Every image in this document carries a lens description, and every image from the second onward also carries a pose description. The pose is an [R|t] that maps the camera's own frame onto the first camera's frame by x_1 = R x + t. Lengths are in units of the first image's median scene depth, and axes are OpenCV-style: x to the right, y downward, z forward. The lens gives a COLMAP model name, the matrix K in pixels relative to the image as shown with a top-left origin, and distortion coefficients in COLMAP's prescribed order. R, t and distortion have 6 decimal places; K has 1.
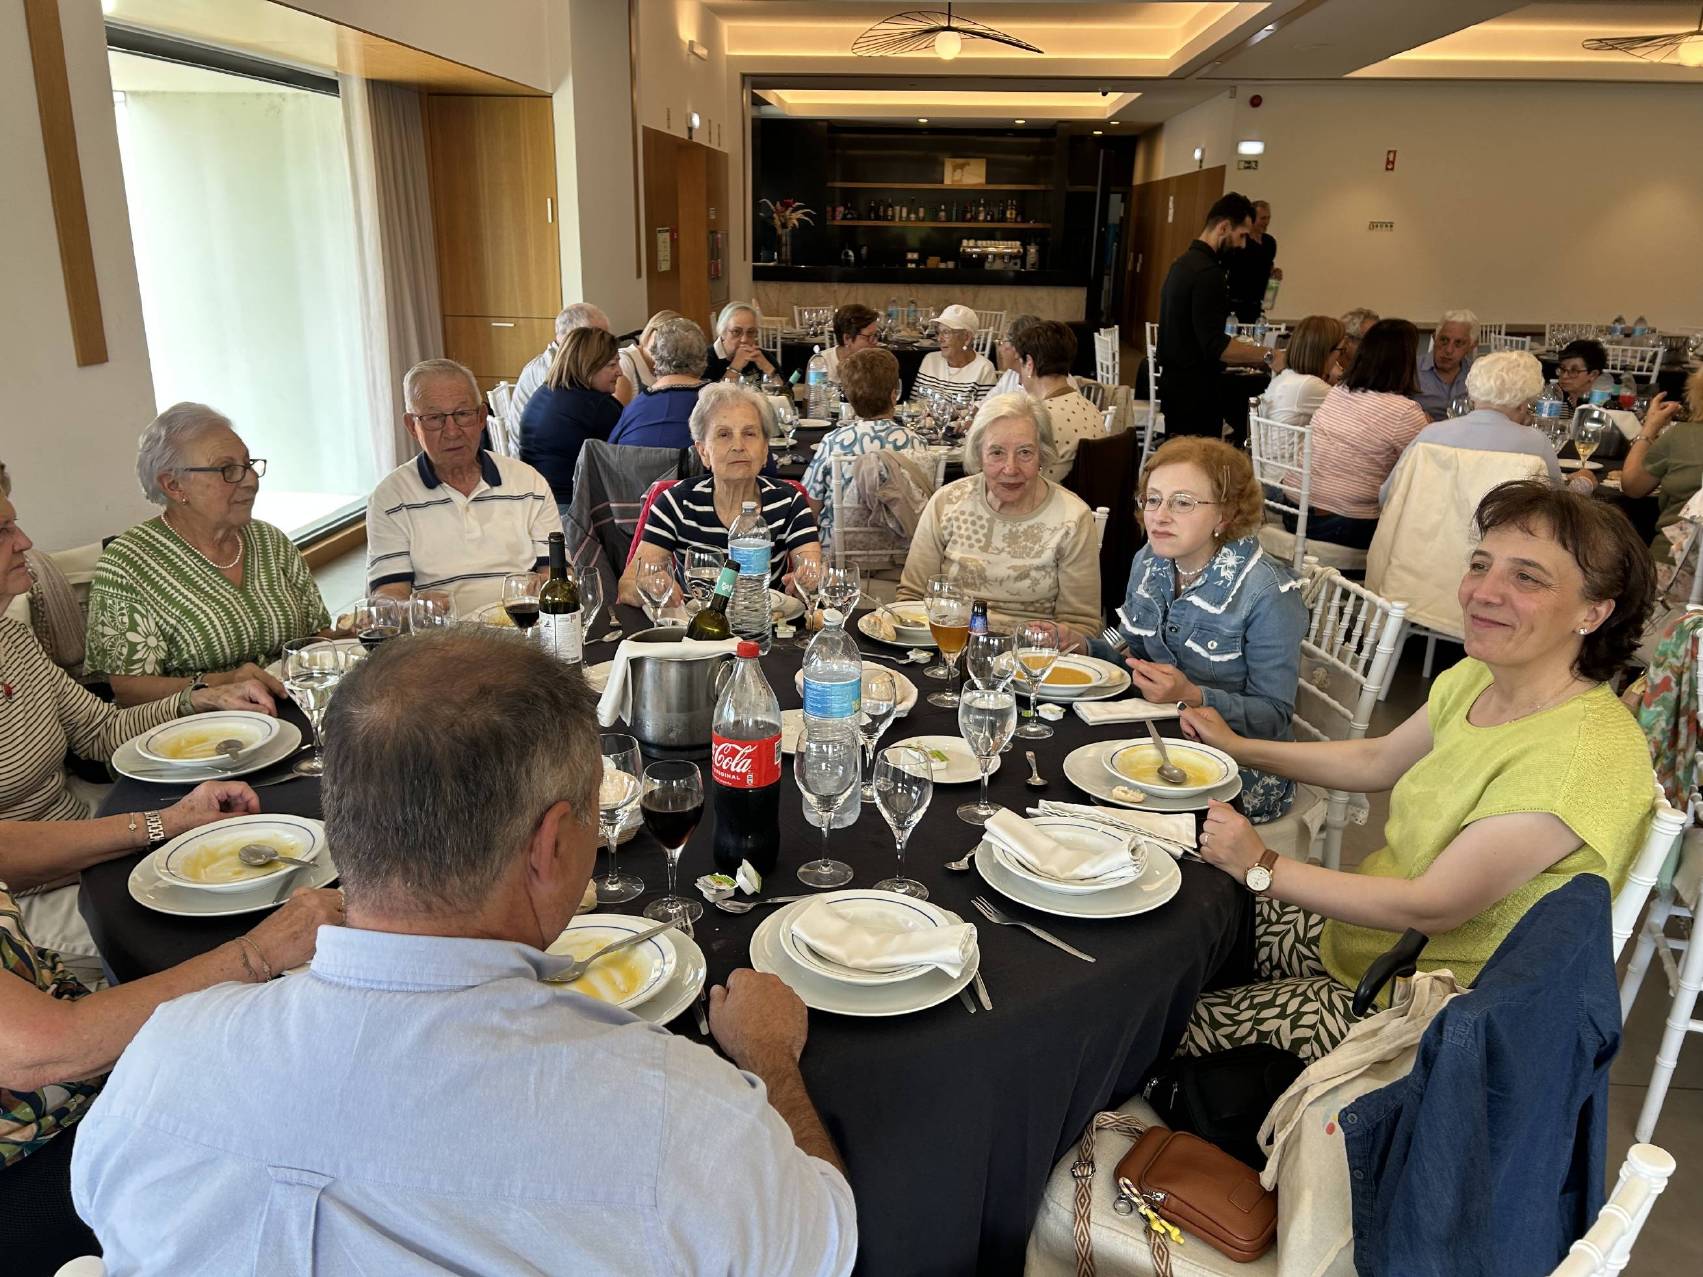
lens RADIAL K [[1328.6, 0, 854.7], [0, 1328.6, 624.9], [0, 0, 1]] dist [0.060345, -0.047816]
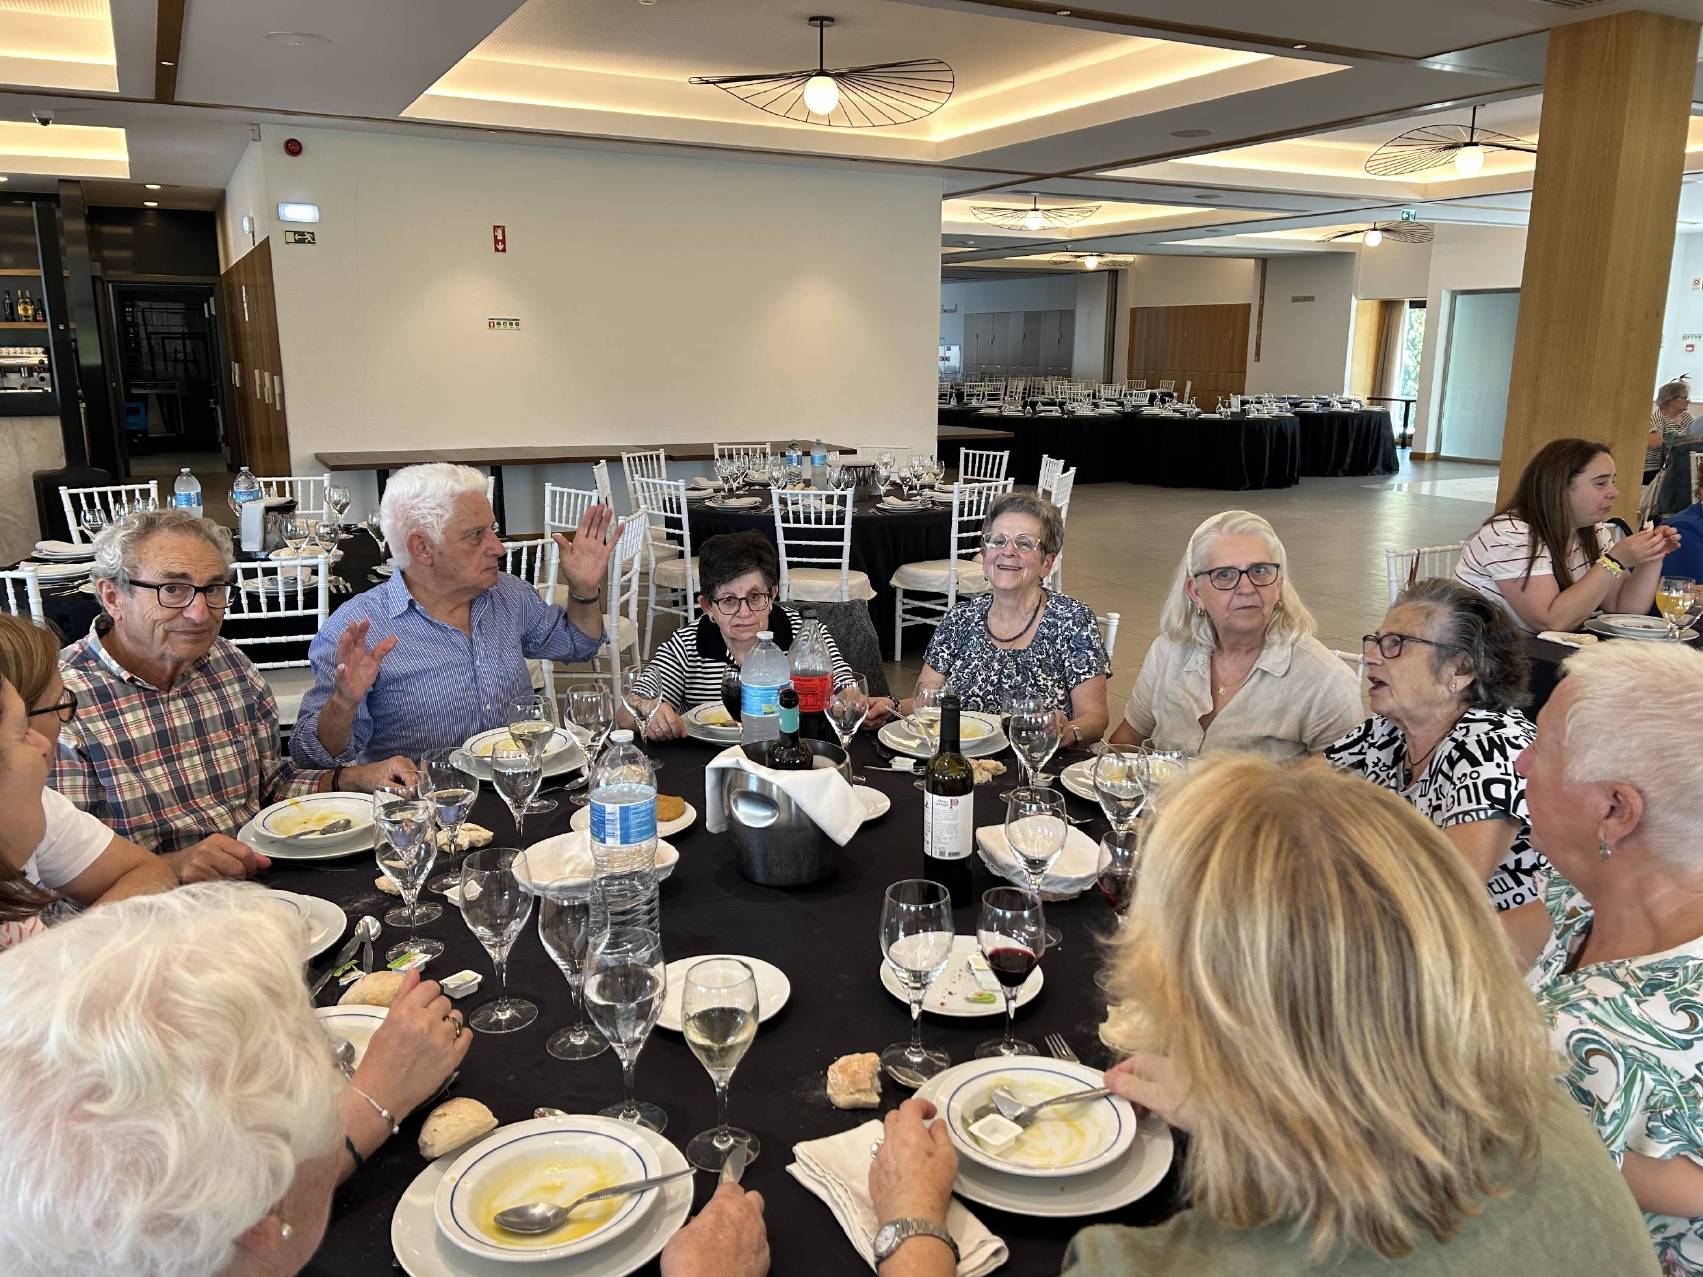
lens RADIAL K [[1328.6, 0, 853.8], [0, 1328.6, 643.2], [0, 0, 1]] dist [0.060345, -0.047816]
pose [[0.856330, -0.131648, 0.499367, 0.242002], [0.161182, 0.986791, -0.016252, -0.114079], [-0.490631, 0.094406, 0.866238, 0.405848]]
